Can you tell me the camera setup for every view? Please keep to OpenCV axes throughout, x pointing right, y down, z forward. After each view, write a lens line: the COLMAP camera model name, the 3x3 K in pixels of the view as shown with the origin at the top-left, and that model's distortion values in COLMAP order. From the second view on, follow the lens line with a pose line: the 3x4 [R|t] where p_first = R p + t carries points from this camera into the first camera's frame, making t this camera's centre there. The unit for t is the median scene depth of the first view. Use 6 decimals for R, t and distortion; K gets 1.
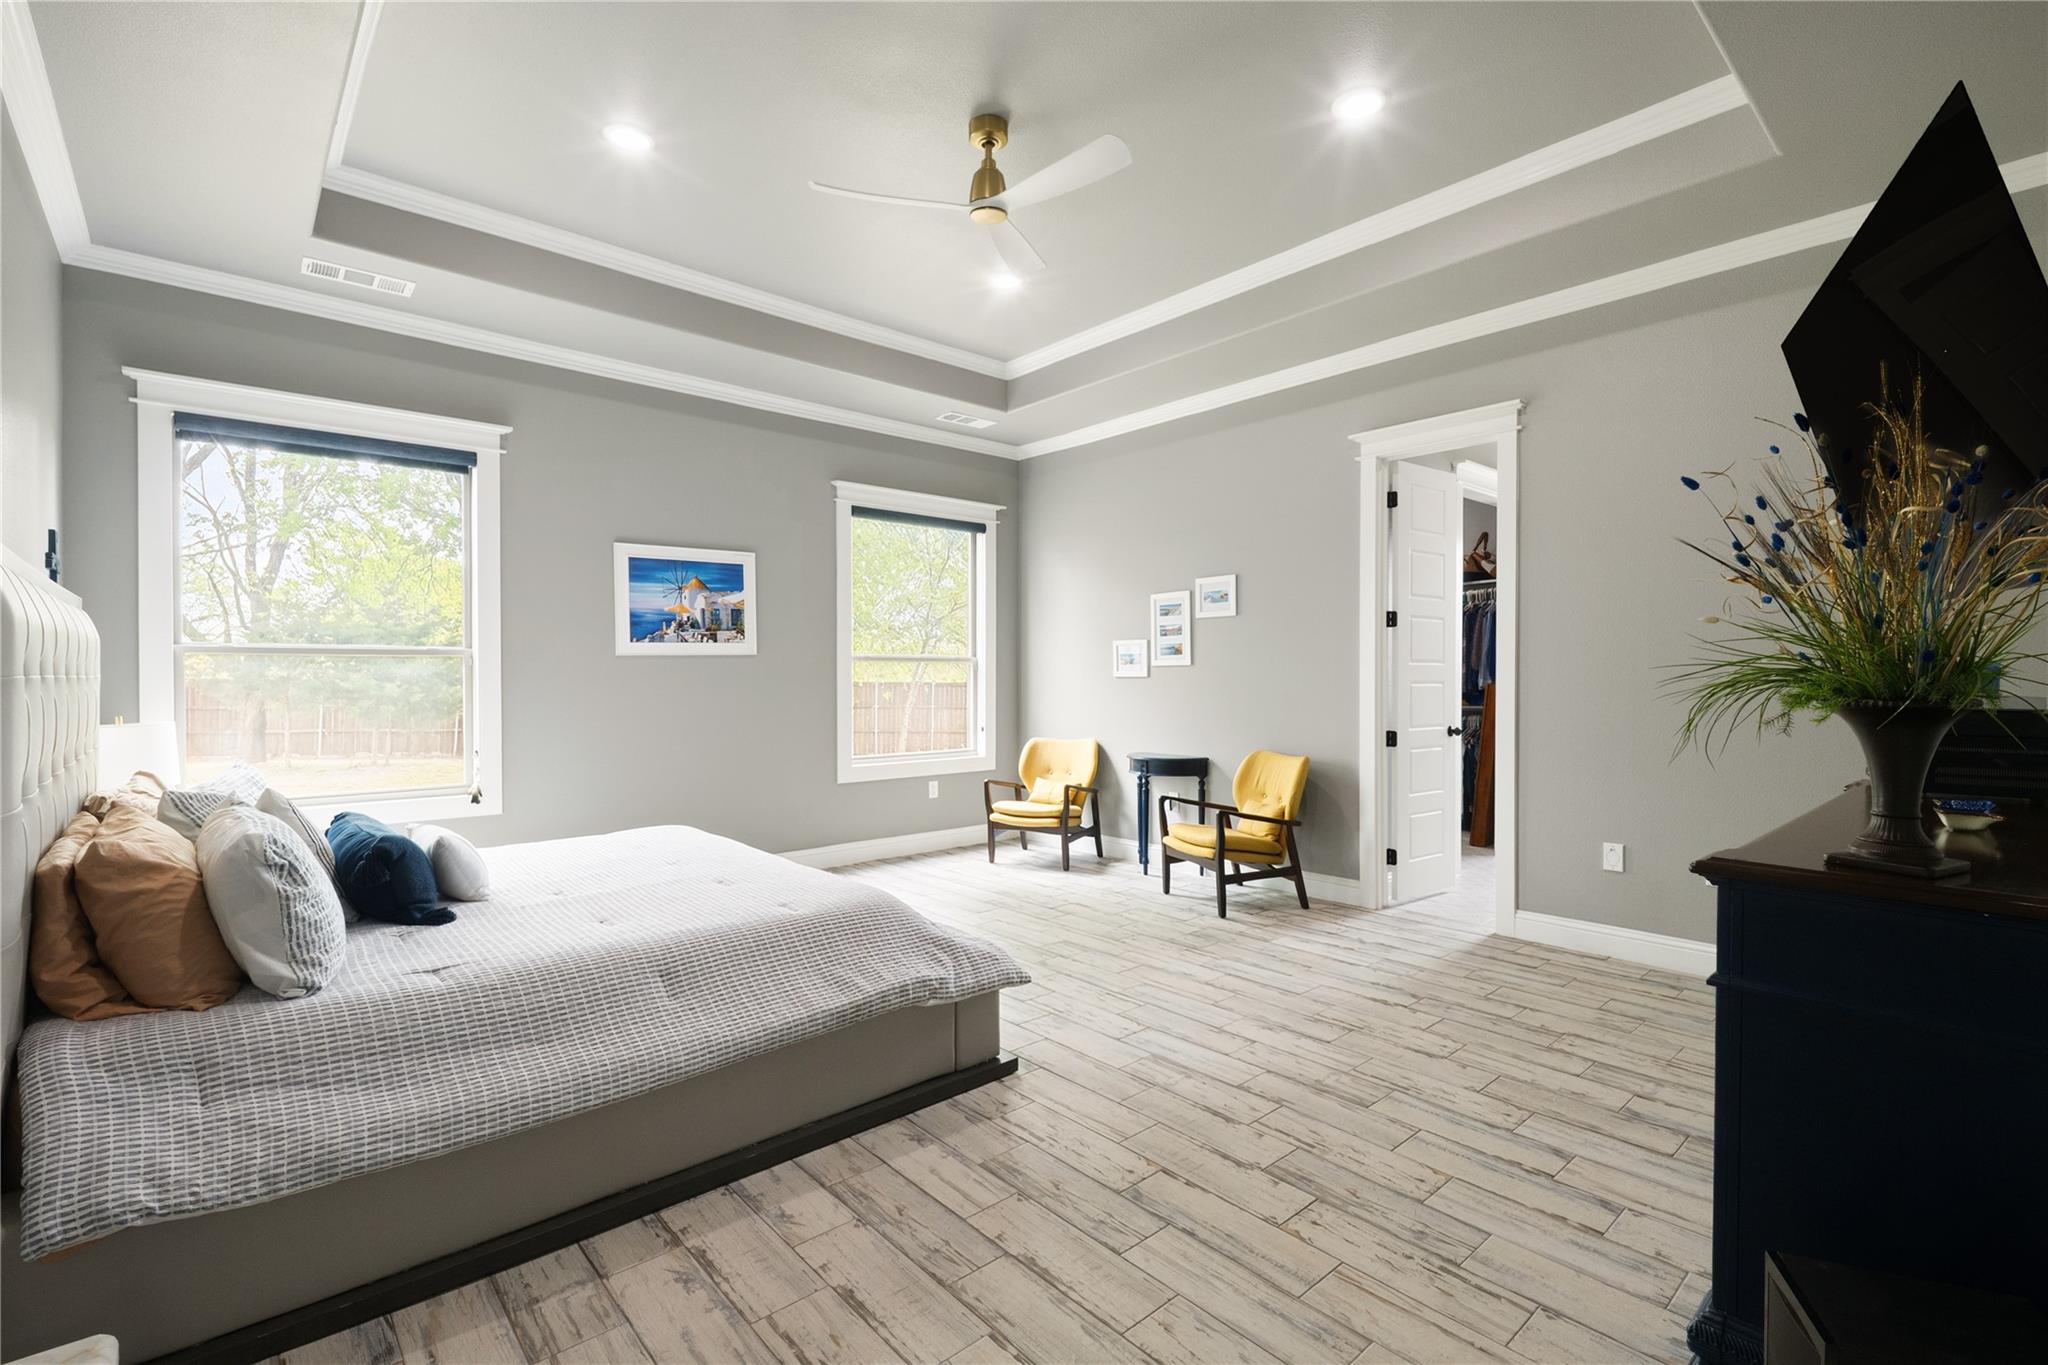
lens RADIAL K [[914.1, 0, 1023.5], [0, 914.1, 676.9], [0, 0, 1]] dist [0.000413, -0.002057]
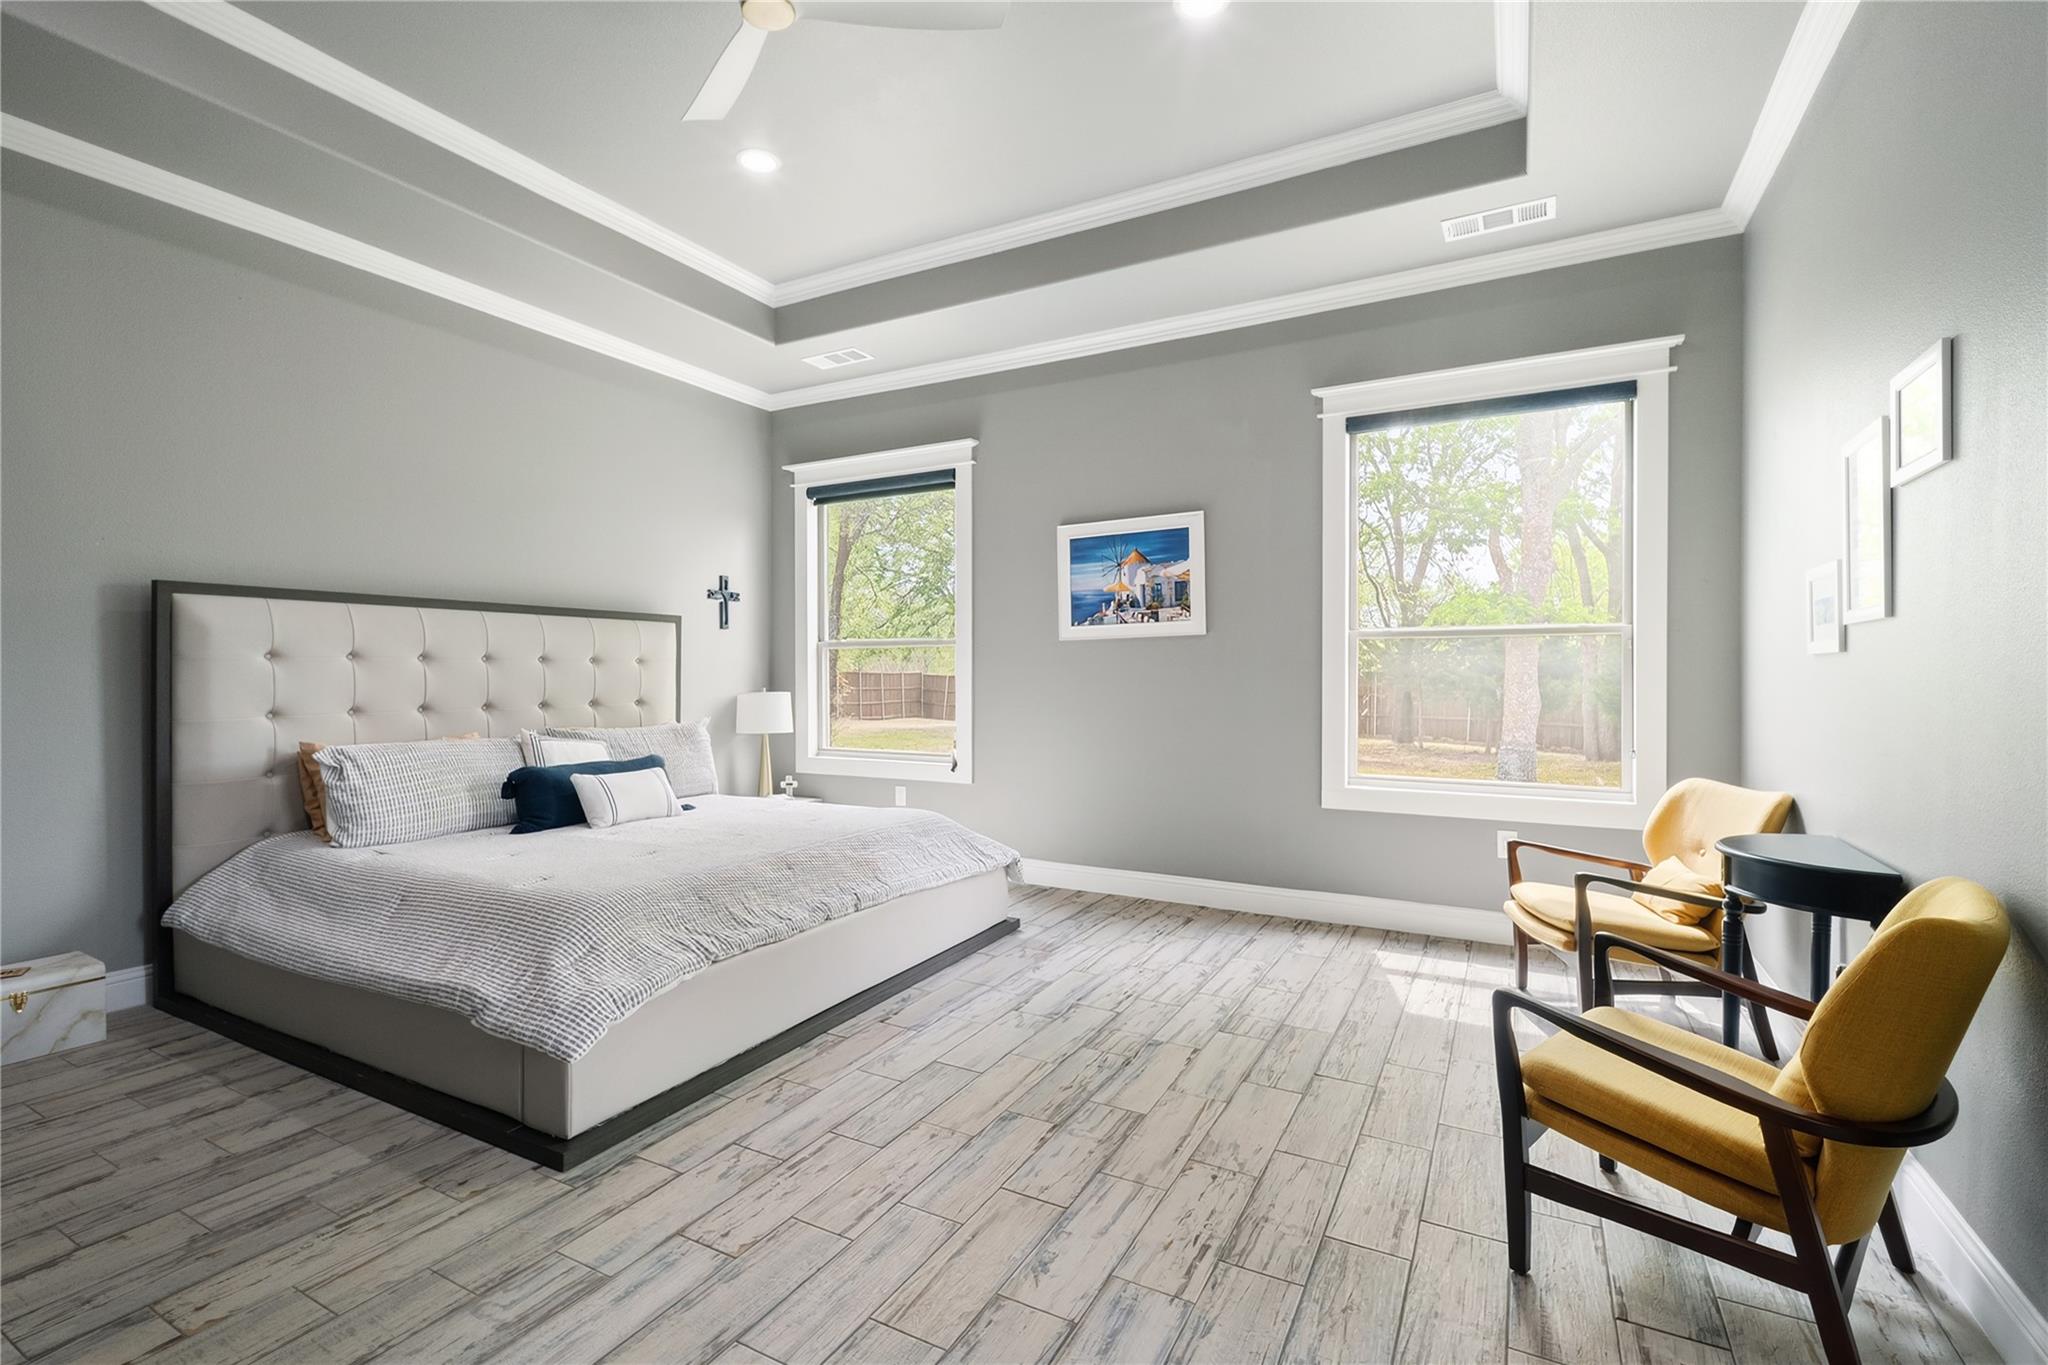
lens RADIAL K [[914.1, 0, 1024.6], [0, 914.1, 681.2], [0, 0, 1]] dist [0.000413, -0.002057]
pose [[0.338772, 0.011104, -0.940803, 0.461115], [-0.000096, 0.999931, 0.011768, 0.008897], [0.940869, -0.003896, 0.338749, 0.613495]]
